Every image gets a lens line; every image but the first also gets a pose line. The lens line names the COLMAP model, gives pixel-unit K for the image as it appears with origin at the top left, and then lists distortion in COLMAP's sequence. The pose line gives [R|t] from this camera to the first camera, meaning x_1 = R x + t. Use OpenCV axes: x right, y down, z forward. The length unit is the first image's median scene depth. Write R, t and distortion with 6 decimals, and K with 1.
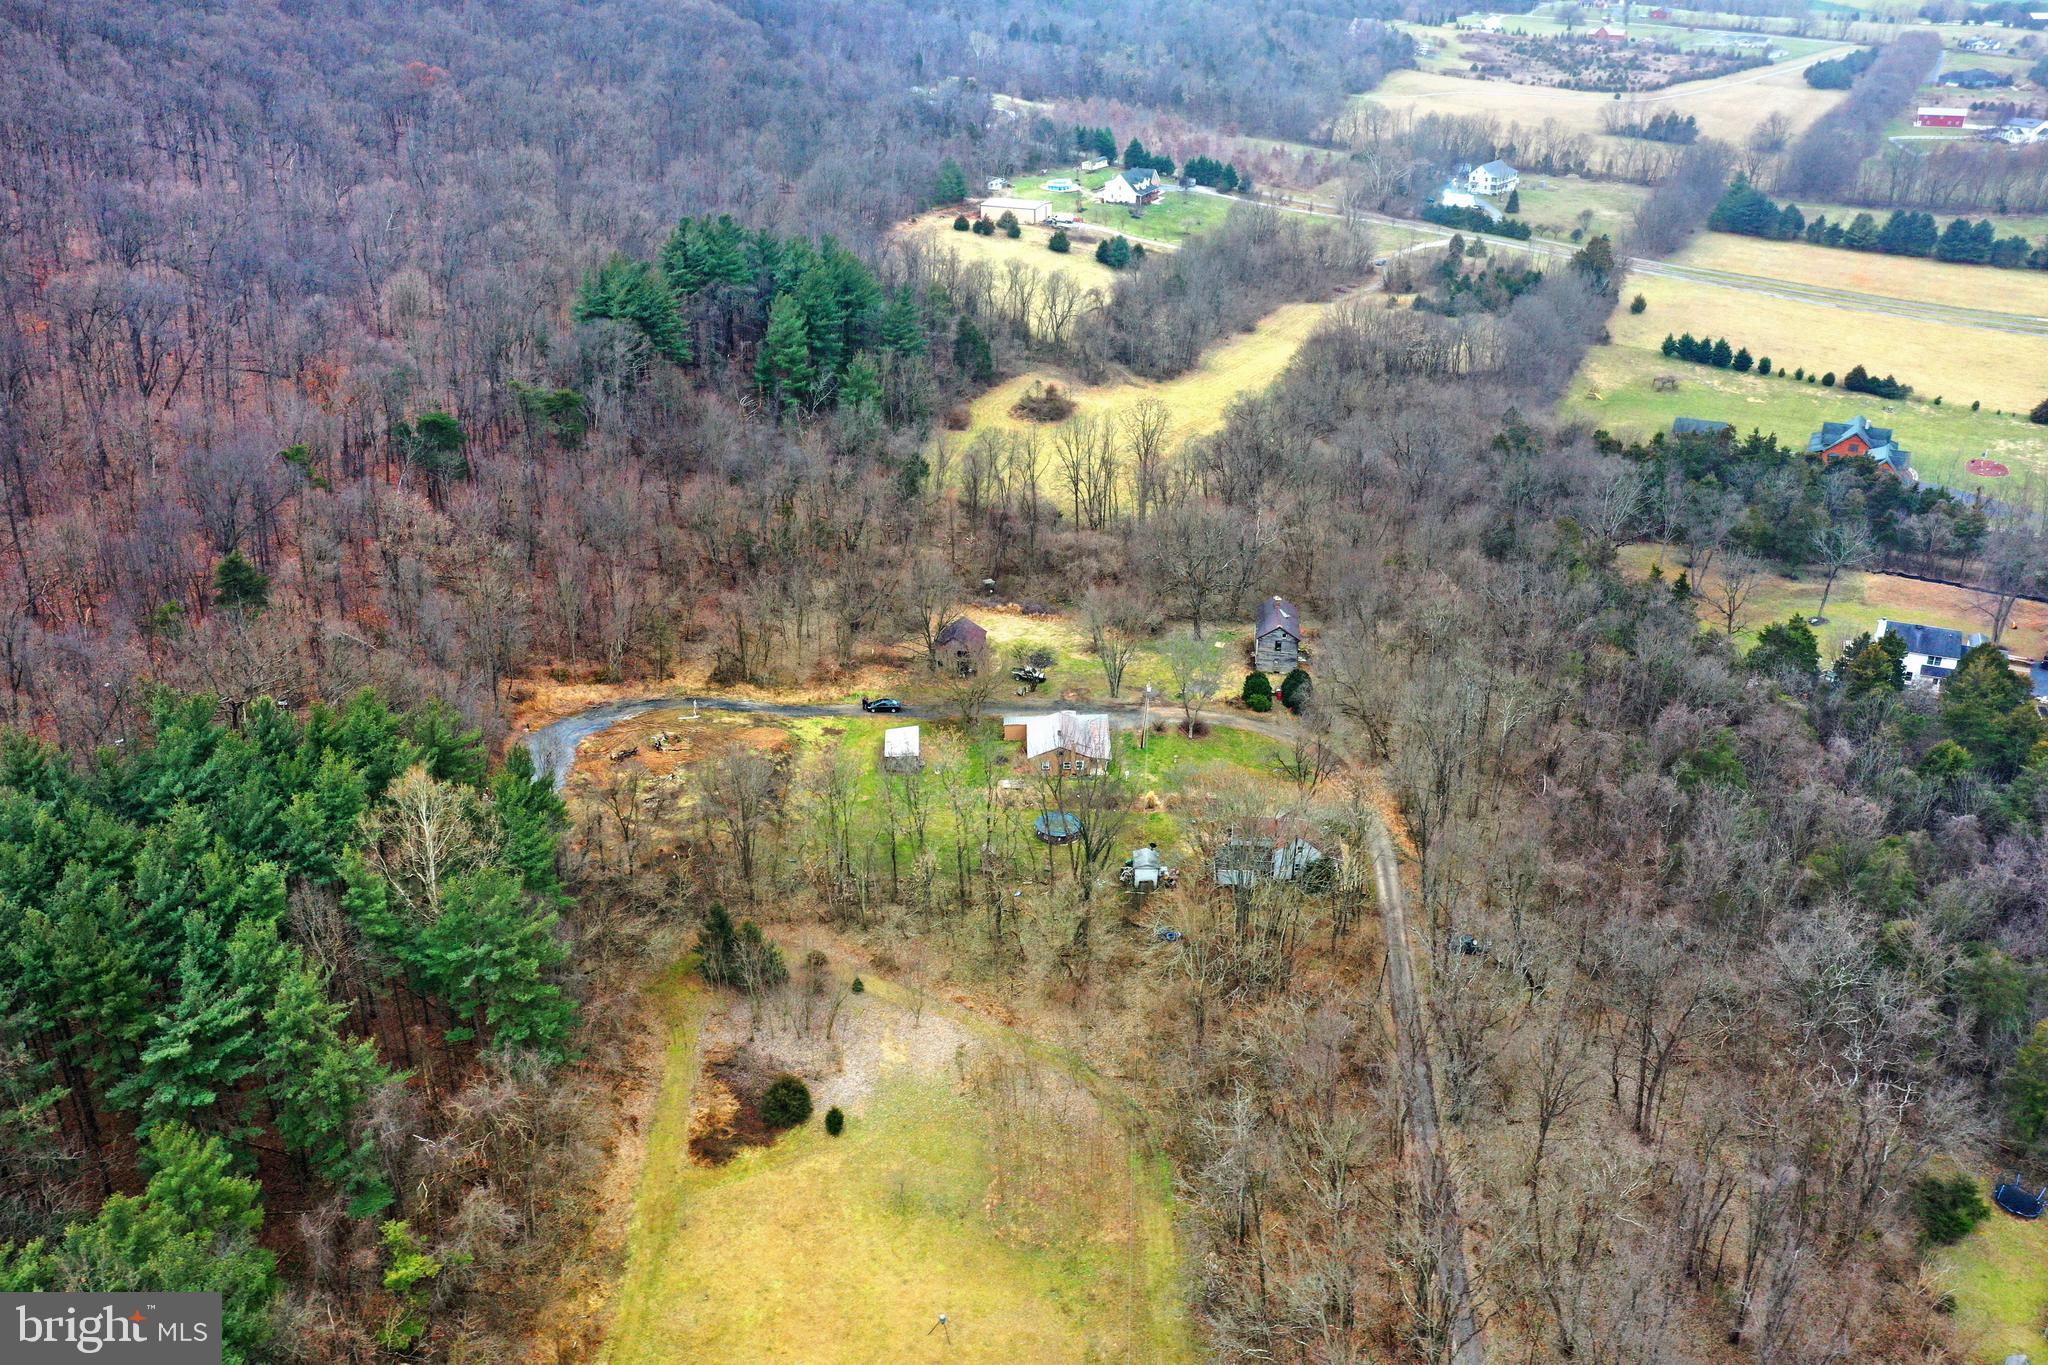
lens RADIAL K [[1625.4, 0, 1031.3], [0, 1625.4, 680.7], [0, 0, 1]] dist [0.001331, -0.006751]
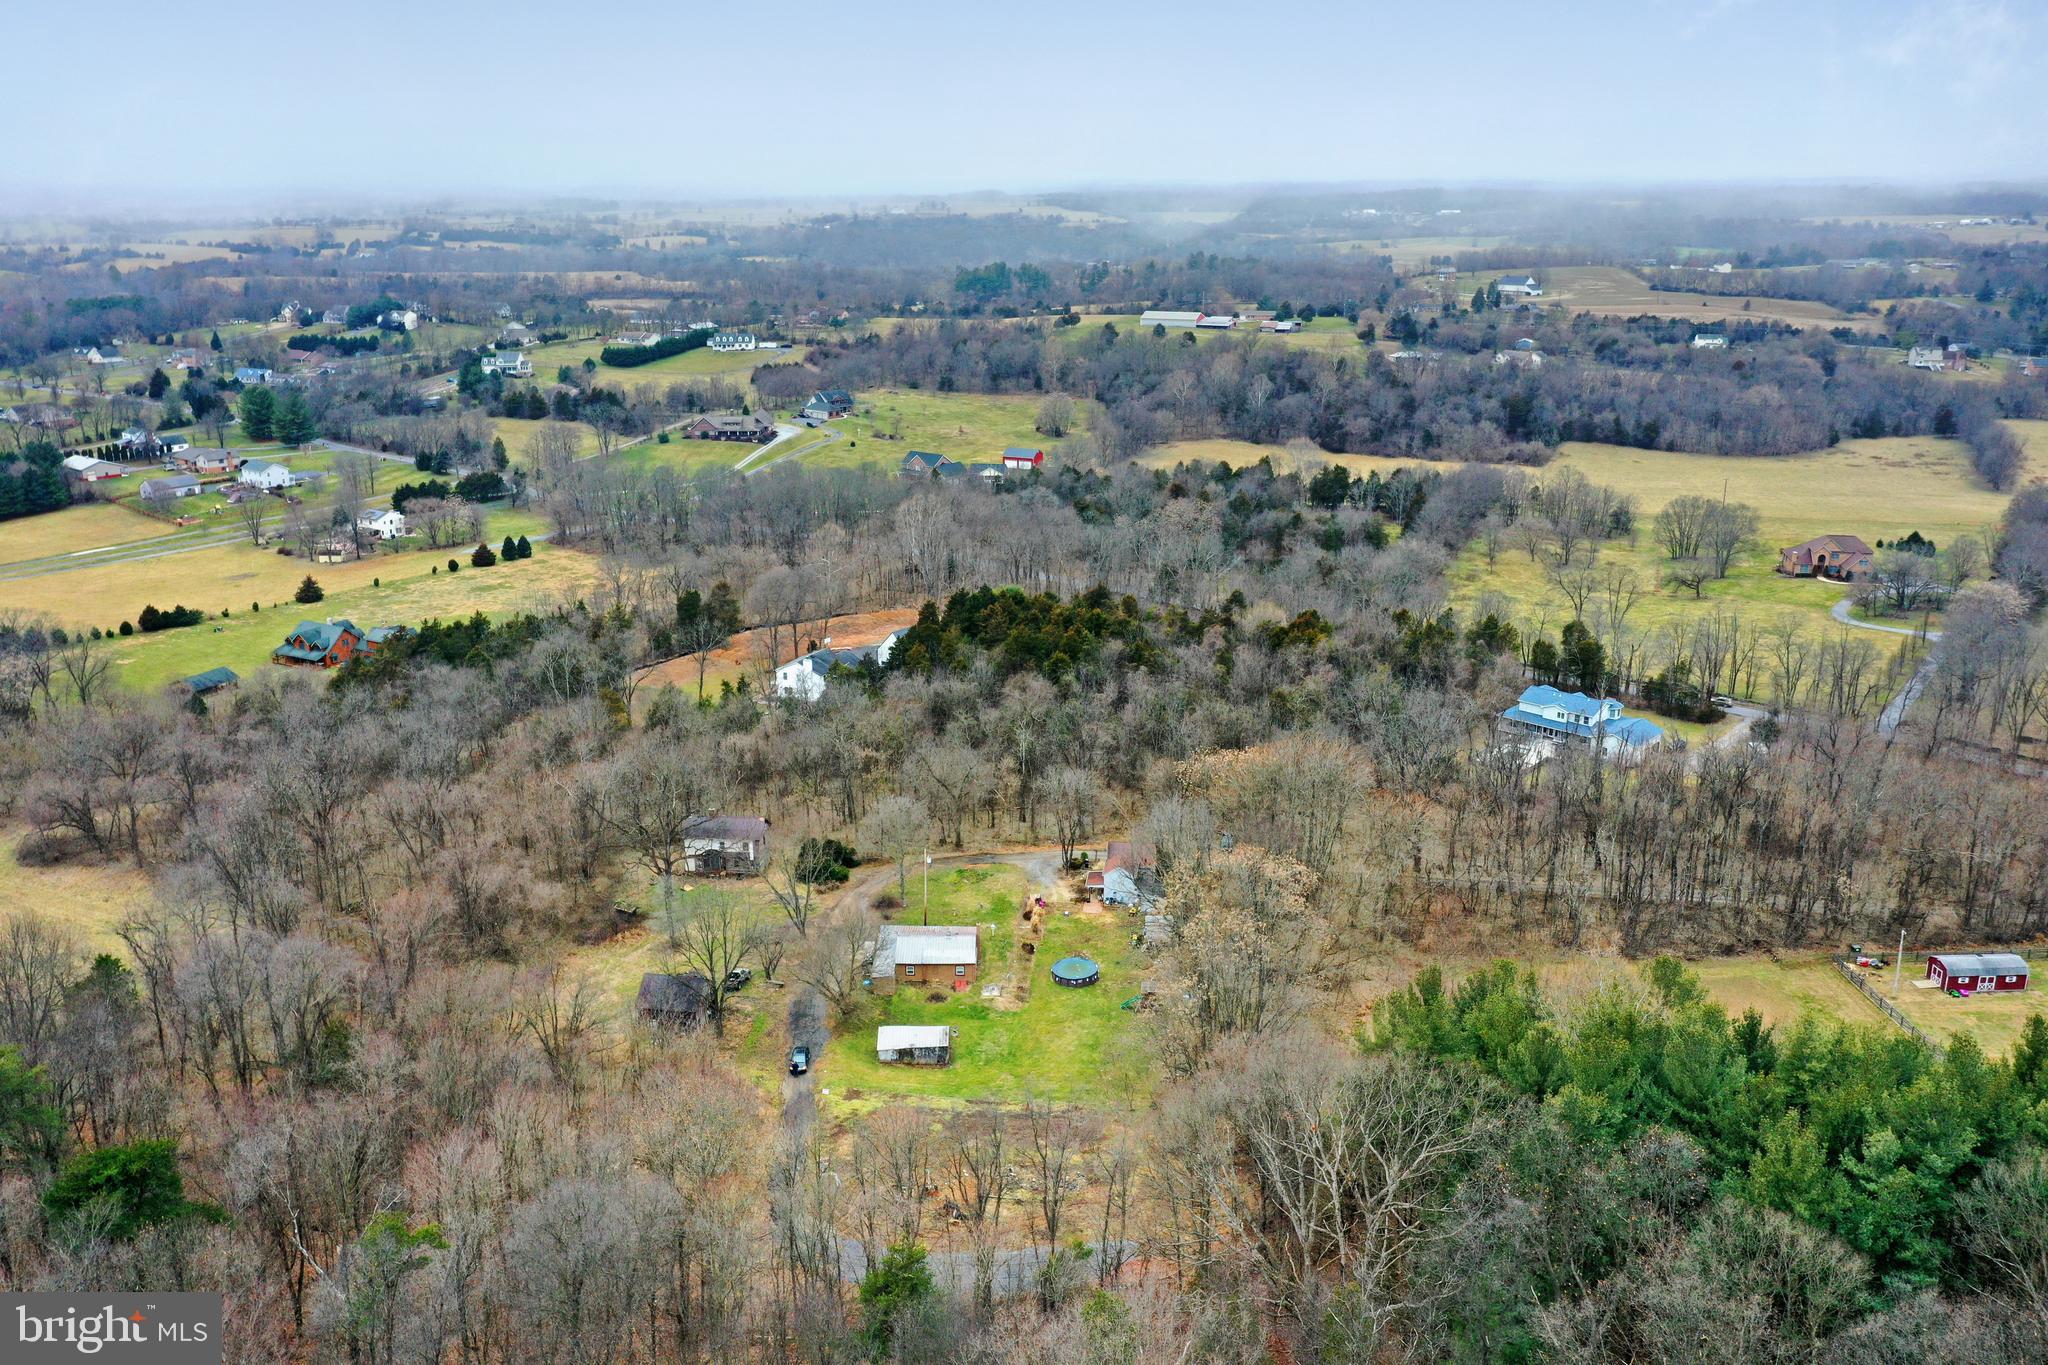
lens RADIAL K [[1635.1, 0, 1029.7], [0, 1635.1, 684.5], [0, 0, 1]] dist [0.000980, 0.001420]
pose [[0.004650, -0.281322, 0.959602, -0.445341], [0.443294, 0.860752, 0.250194, -0.161546], [-0.896364, 0.424222, 0.128711, 0.408712]]
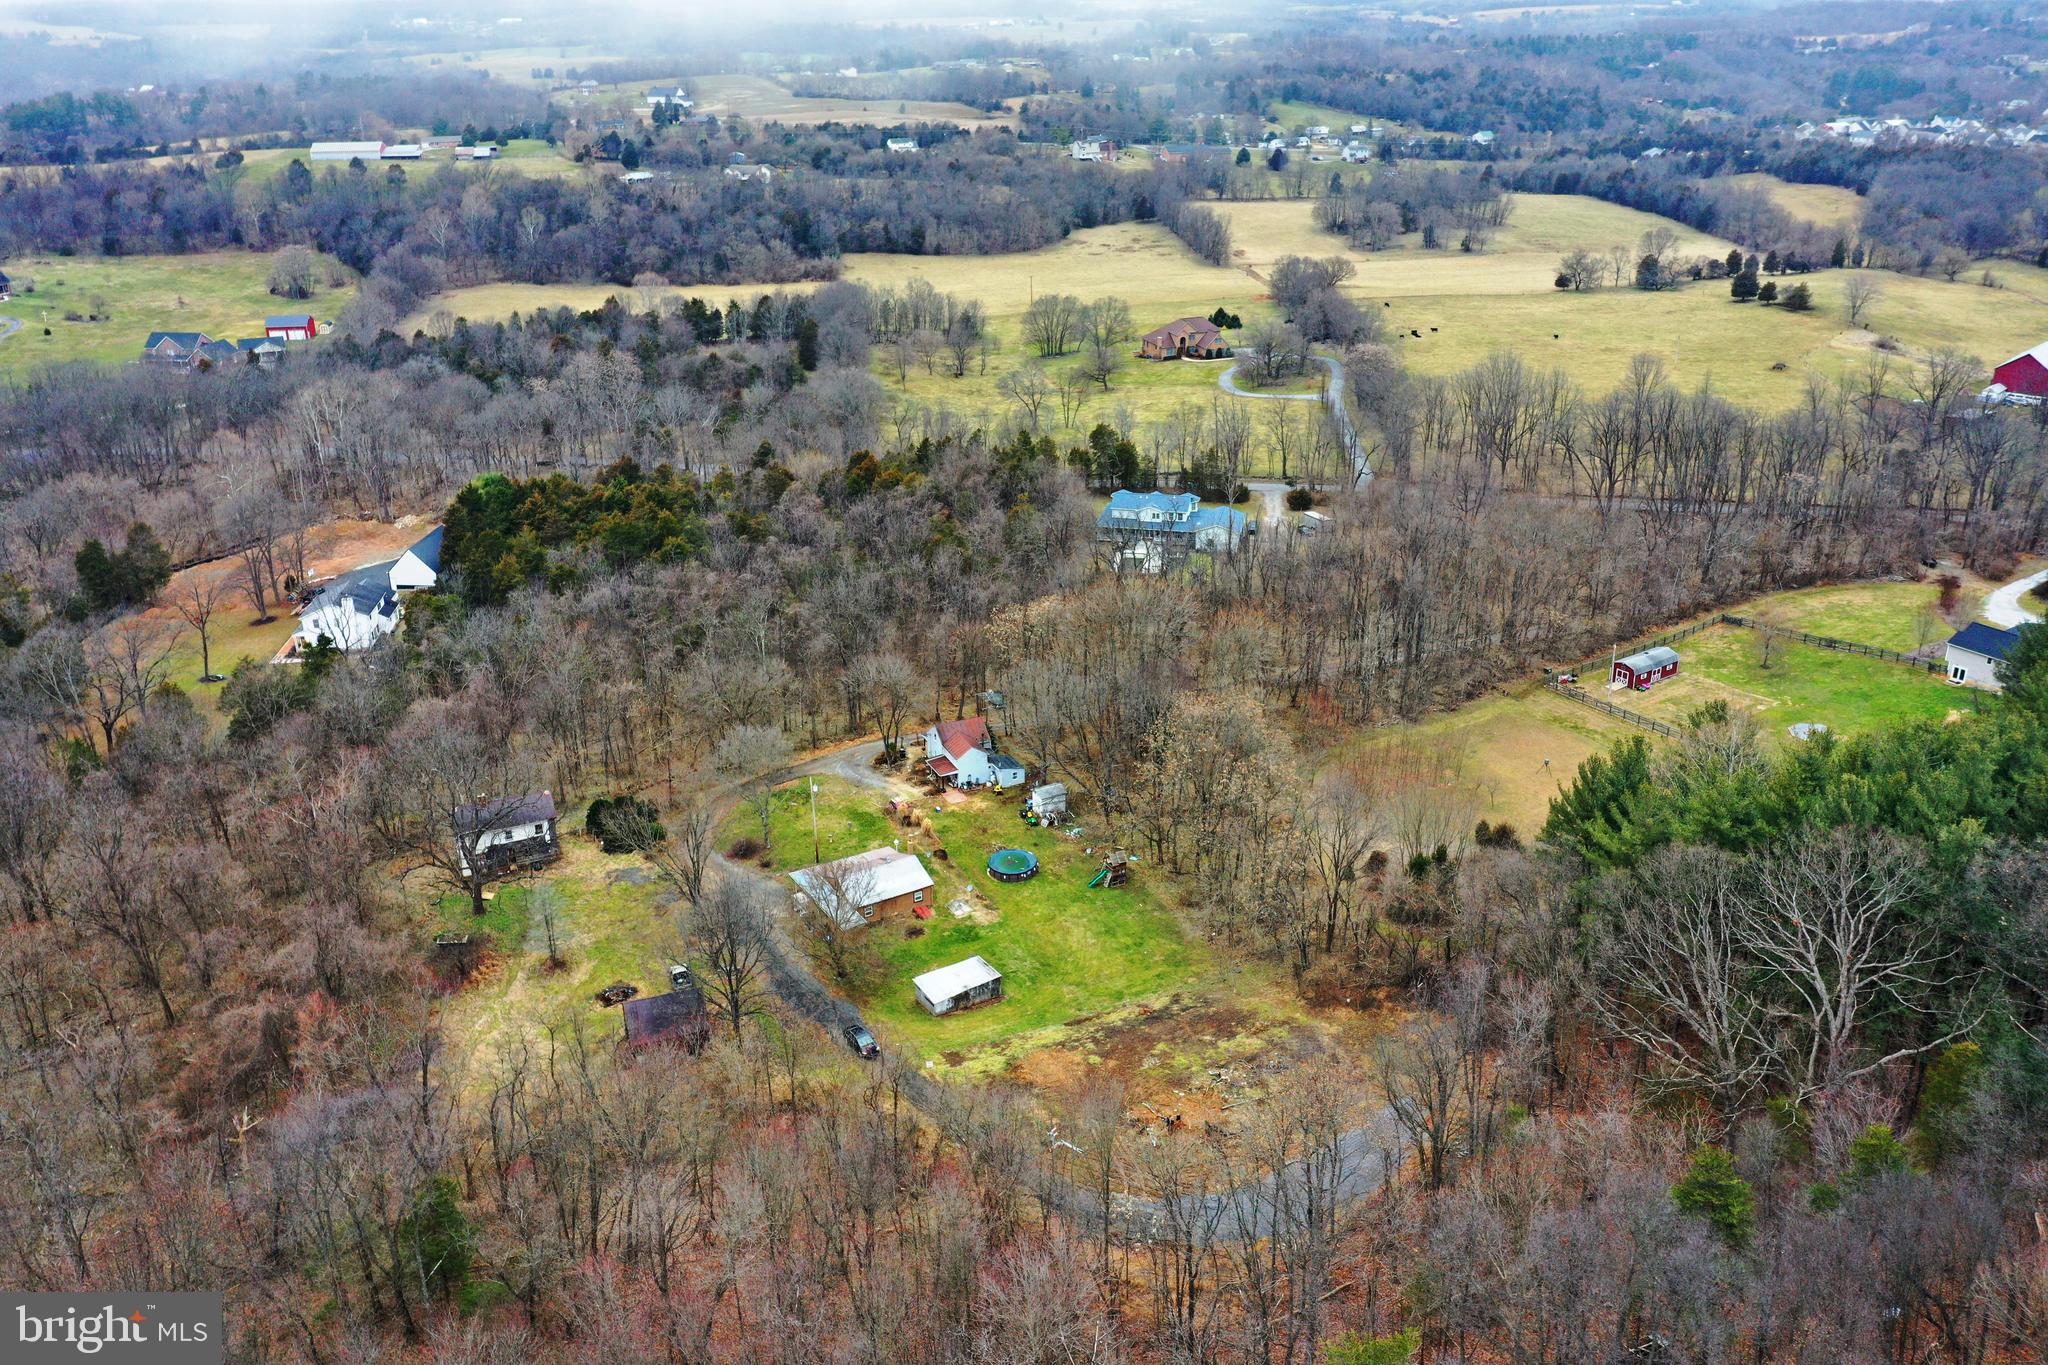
lens RADIAL K [[1635.1, 0, 1029.7], [0, 1635.1, 684.5], [0, 0, 1]] dist [0.000980, 0.001420]
pose [[-0.520838, -0.321150, 0.790943, -0.346412], [0.389186, 0.735312, 0.554842, -0.249956], [-0.759778, 0.596807, -0.257991, 0.583462]]
